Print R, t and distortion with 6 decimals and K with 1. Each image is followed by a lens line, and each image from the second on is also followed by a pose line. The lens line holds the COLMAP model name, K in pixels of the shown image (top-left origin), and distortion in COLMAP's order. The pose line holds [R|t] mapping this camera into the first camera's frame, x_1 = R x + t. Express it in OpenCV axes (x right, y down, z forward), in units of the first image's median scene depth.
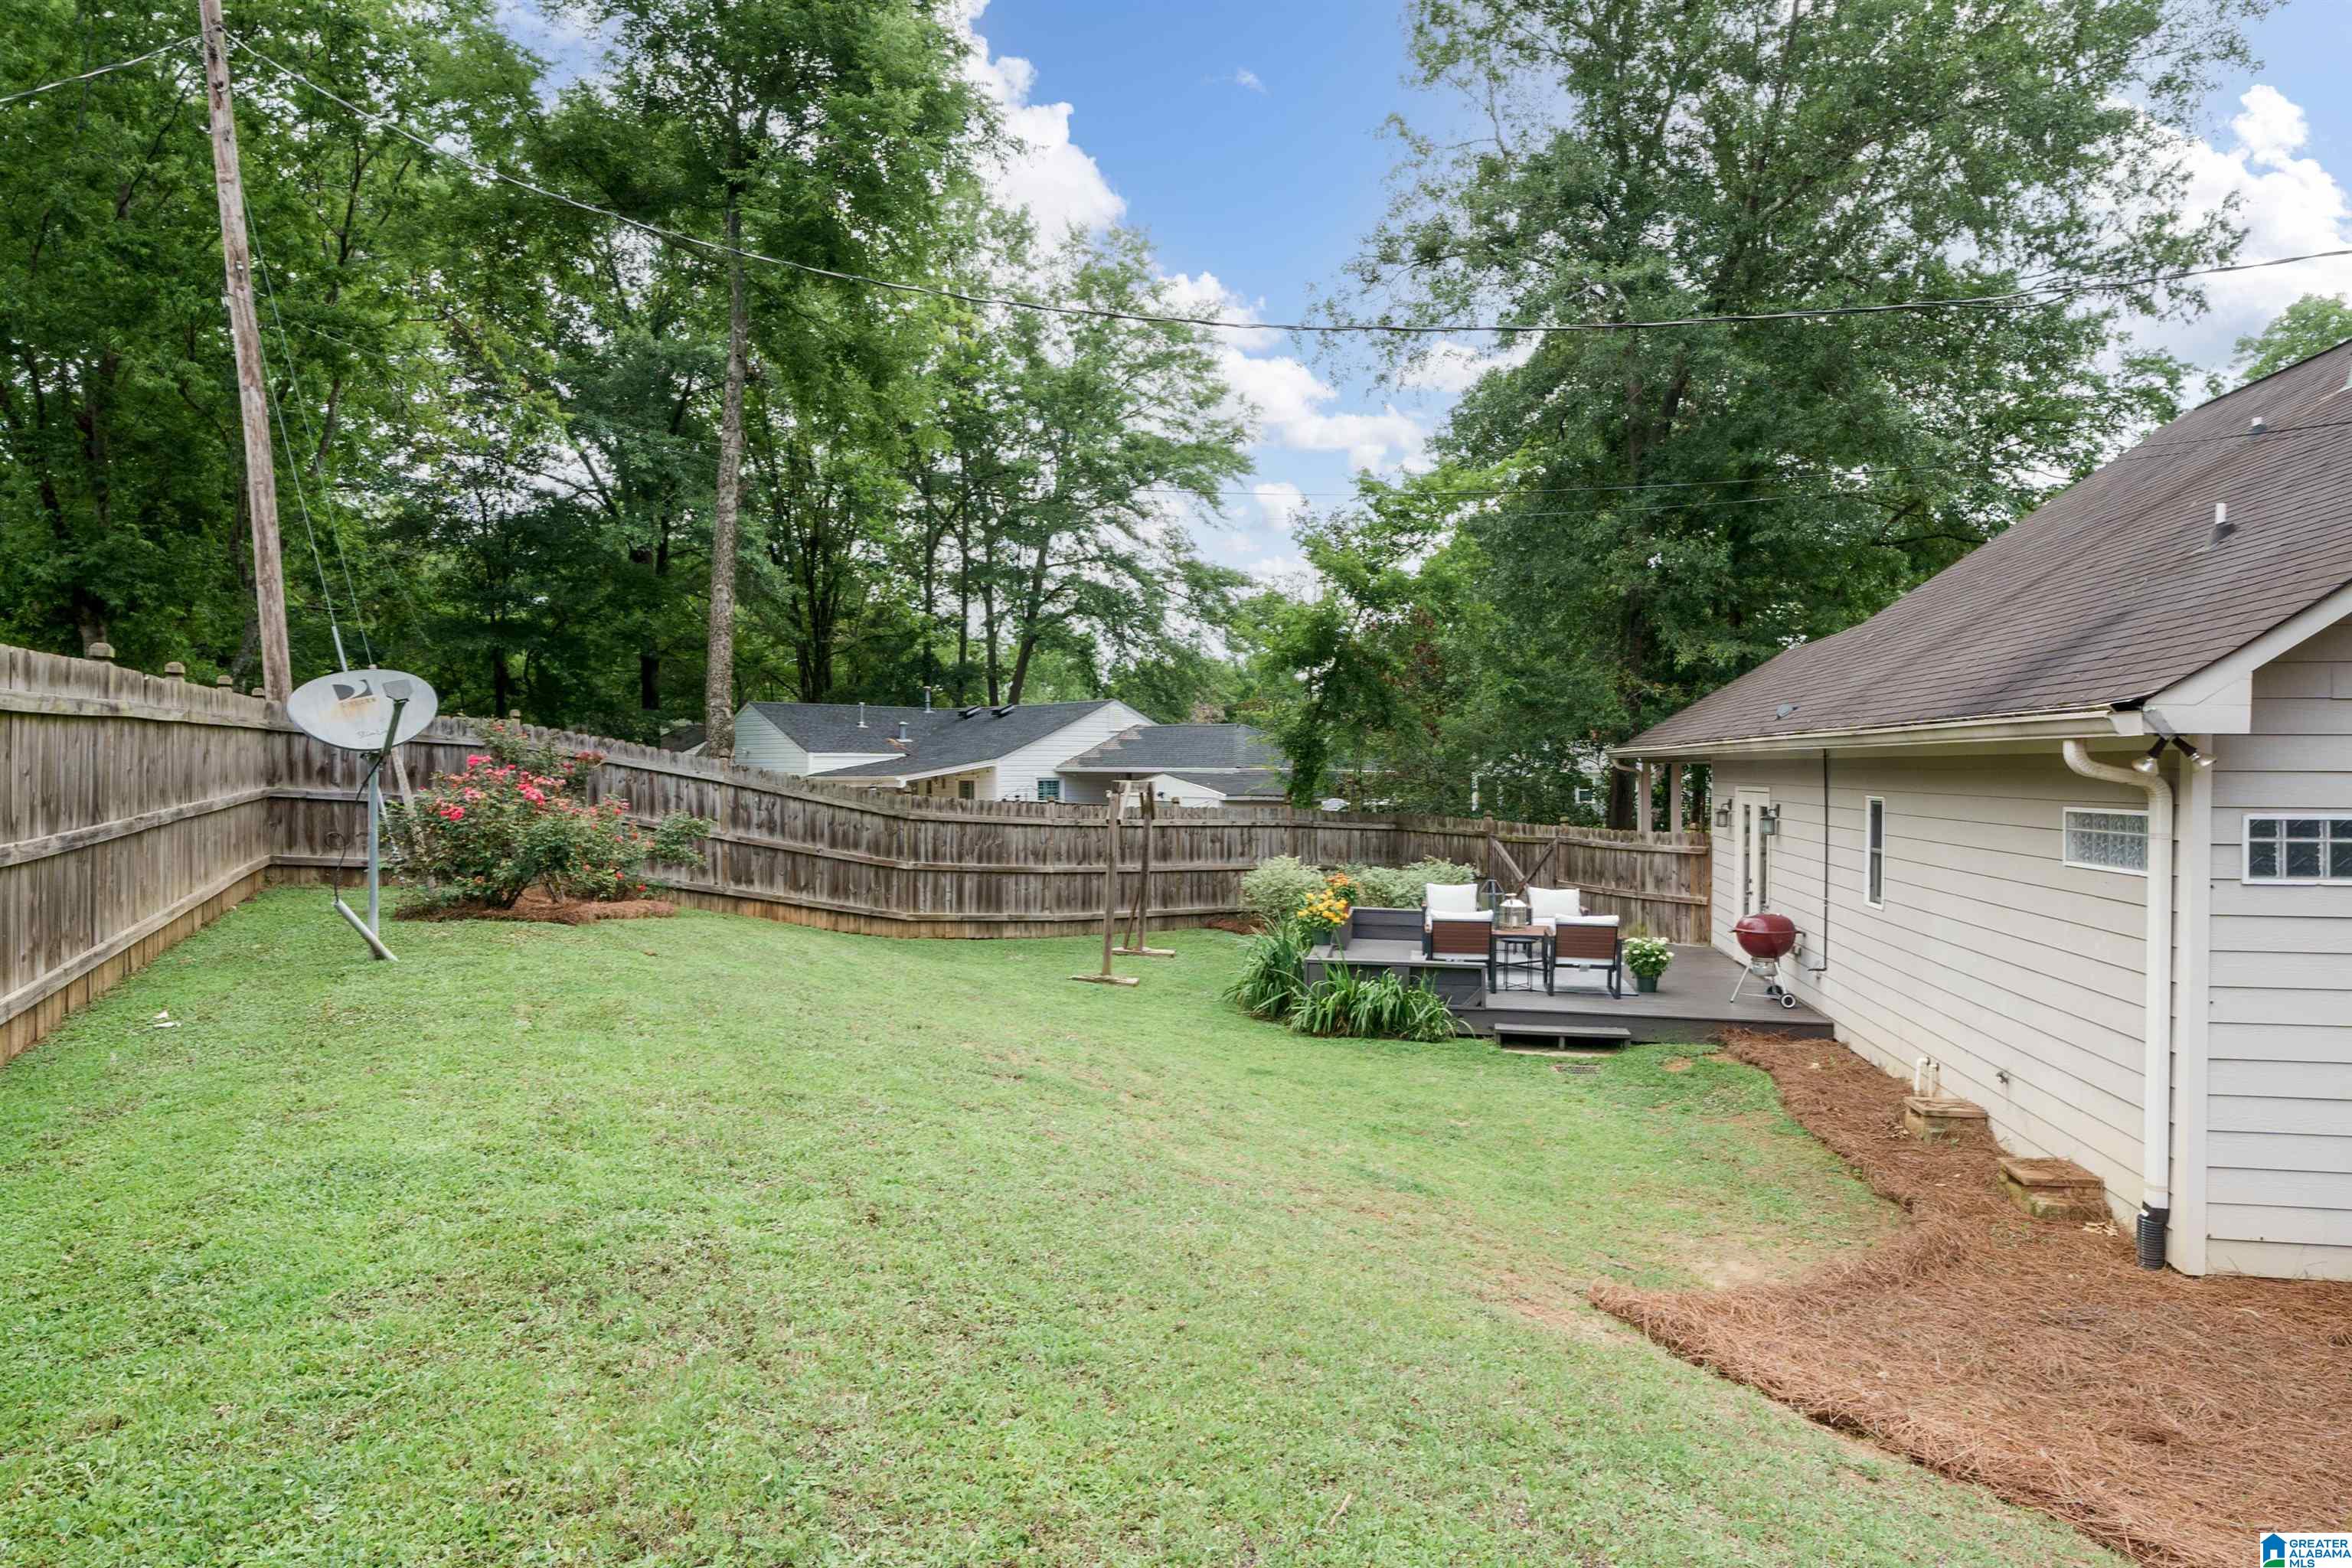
lens RADIAL K [[1335.5, 0, 1180.0], [0, 1335.5, 779.3], [0, 0, 1]] dist [0.001351, 0.000063]
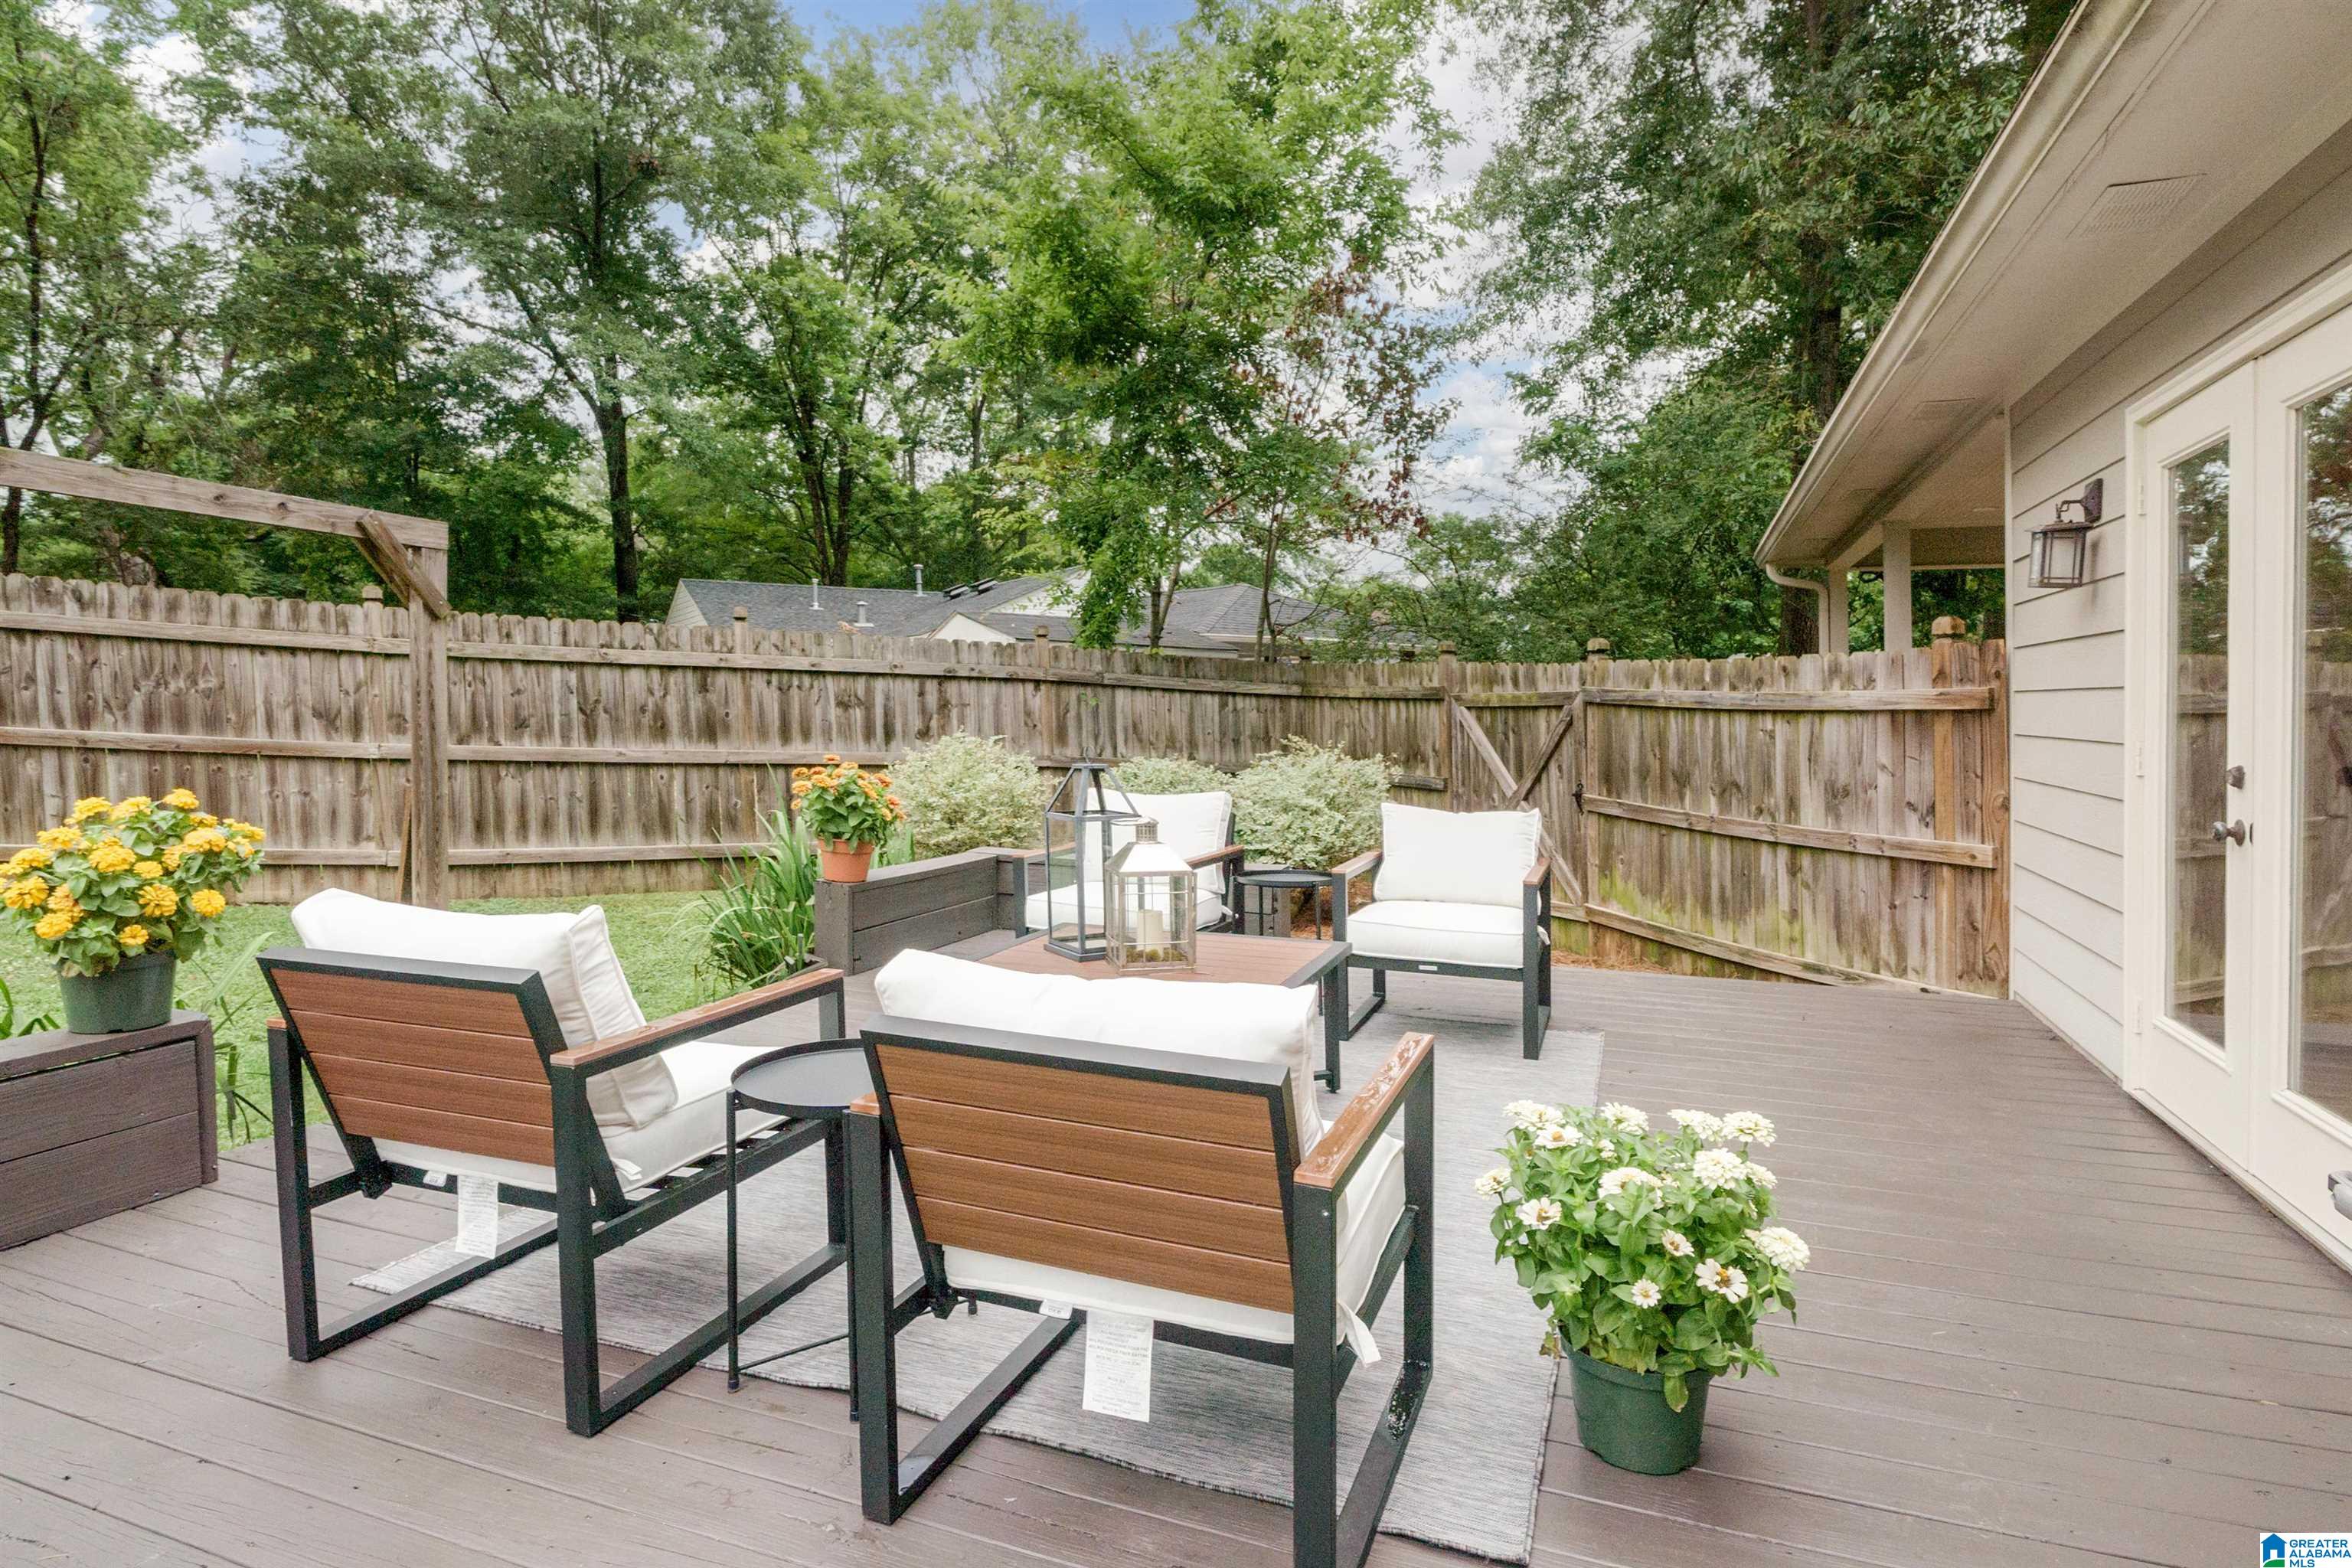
lens RADIAL K [[1234.2, 0, 1164.9], [0, 1234.2, 708.1], [0, 0, 1]] dist [-0.005619, -0.000326]
pose [[0.981237, -0.000639, -0.192802, 0.245555], [-0.000626, 0.999979, -0.006499, 0.055327], [0.192803, 0.006497, 0.981216, 0.642648]]
